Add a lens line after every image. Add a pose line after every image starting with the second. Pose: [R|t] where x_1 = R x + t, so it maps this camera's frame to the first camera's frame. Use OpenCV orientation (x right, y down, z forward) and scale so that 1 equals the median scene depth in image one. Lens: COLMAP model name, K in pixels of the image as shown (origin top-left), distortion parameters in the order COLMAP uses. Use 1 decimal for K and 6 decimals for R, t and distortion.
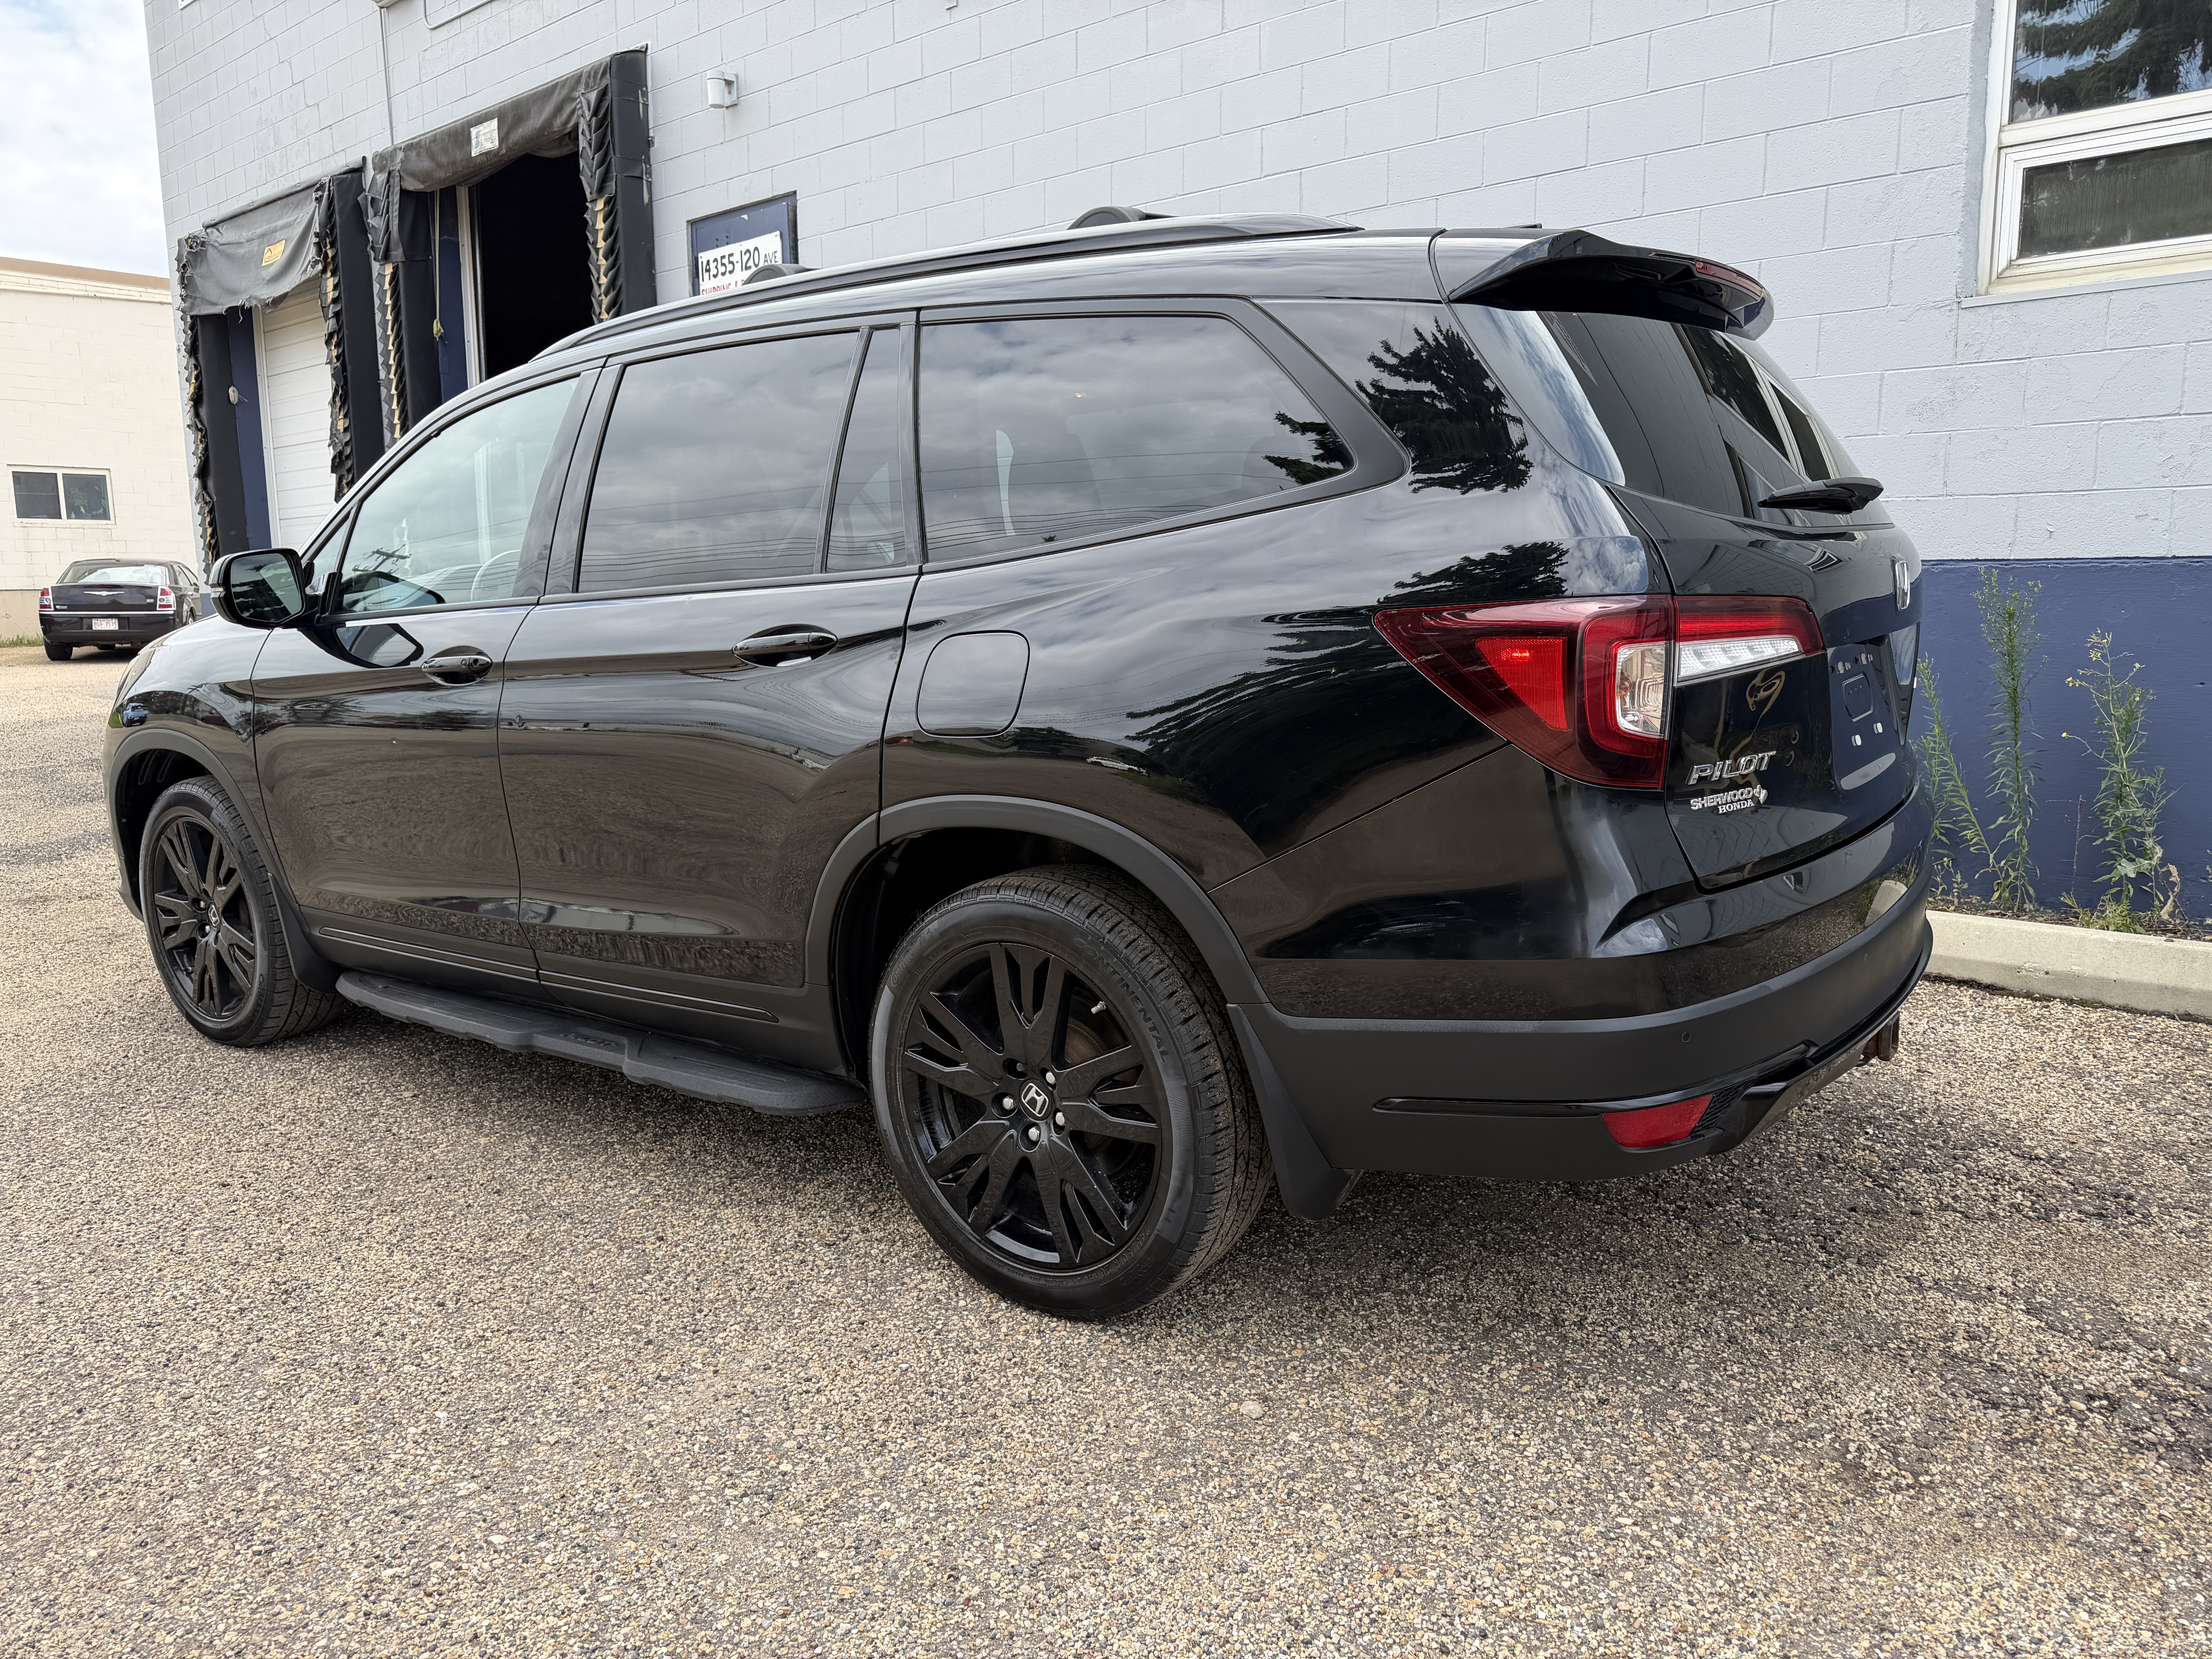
lens RADIAL K [[1587.6, 0, 1115.6], [0, 1587.6, 779.9], [0, 0, 1]] dist [-0.000277, -0.017525]
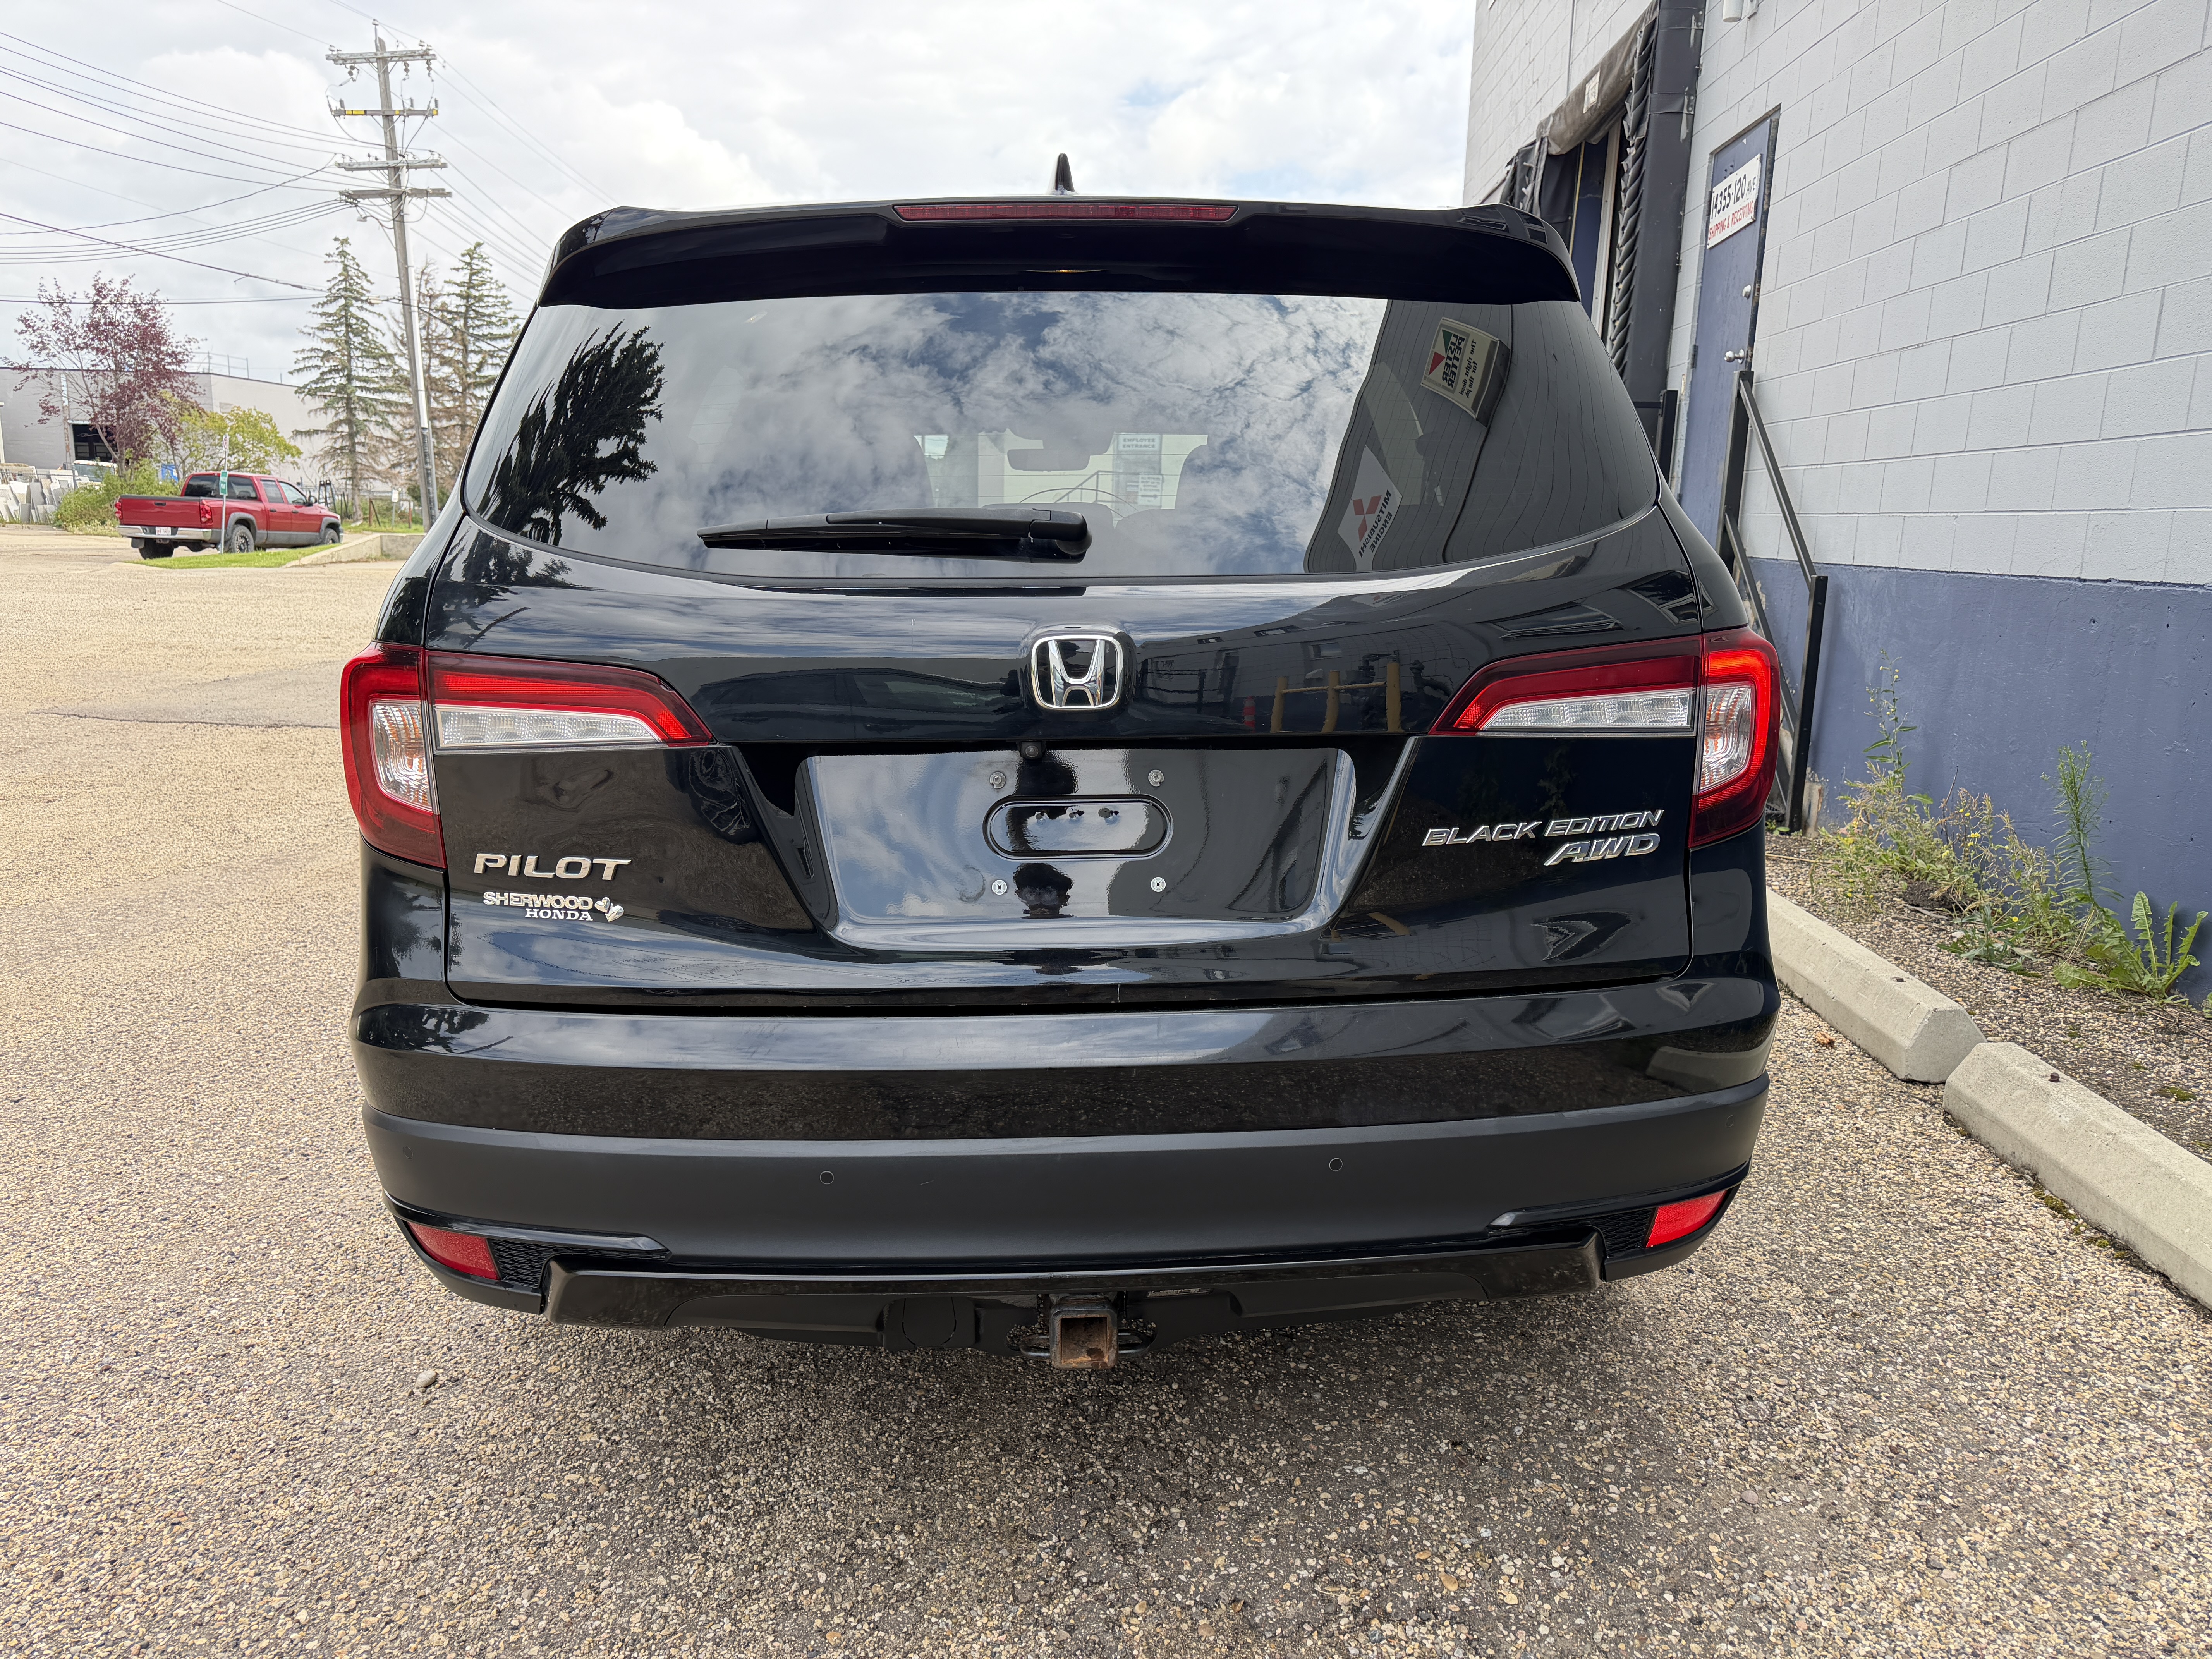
lens RADIAL K [[1587.6, 0, 1115.6], [0, 1587.6, 779.9], [0, 0, 1]] dist [-0.000277, -0.017525]
pose [[0.613234, 0.158234, -0.773891, 0.286942], [-0.128721, 0.986653, 0.099737, -0.041141], [0.779343, 0.038454, 0.625416, 0.171275]]
